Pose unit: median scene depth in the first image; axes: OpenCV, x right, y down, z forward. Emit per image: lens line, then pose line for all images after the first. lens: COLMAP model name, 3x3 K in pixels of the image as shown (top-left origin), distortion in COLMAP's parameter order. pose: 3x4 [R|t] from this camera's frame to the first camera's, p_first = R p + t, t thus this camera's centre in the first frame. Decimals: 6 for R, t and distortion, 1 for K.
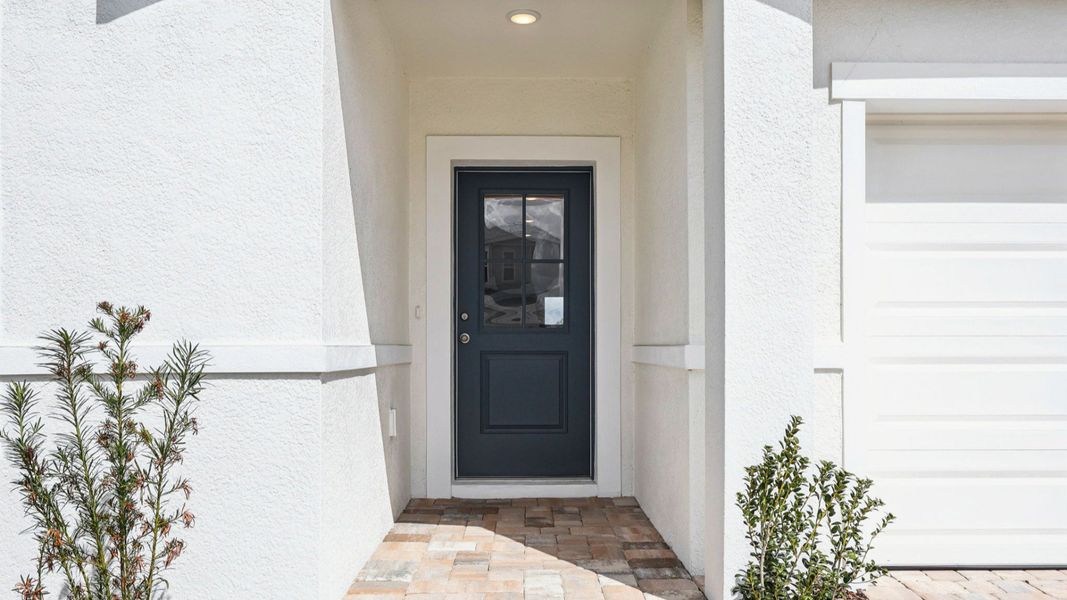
lens RADIAL K [[775.5, 0, 533.0], [0, 775.5, 328.1], [0, 0, 1]] dist [-0.003392, 0.000316]
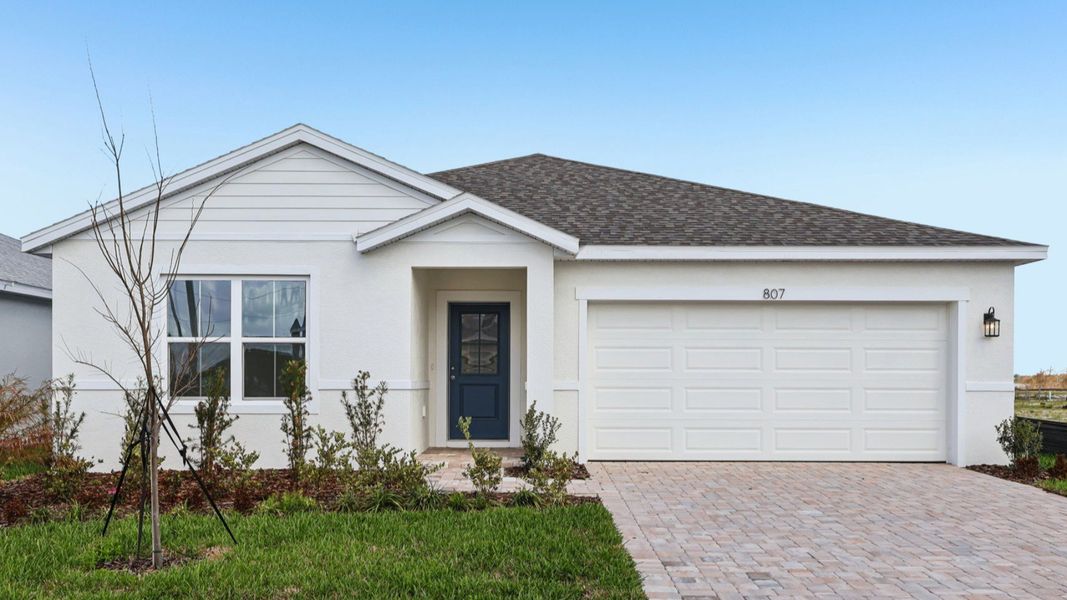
lens RADIAL K [[775.5, 0, 533.0], [0, 775.5, 328.1], [0, 0, 1]] dist [-0.003392, 0.000316]
pose [[0.999948, 0.006251, 0.008048, 0.299080], [-0.005897, 0.999045, -0.043296, -0.082654], [-0.008311, 0.043246, 0.999030, -2.976855]]
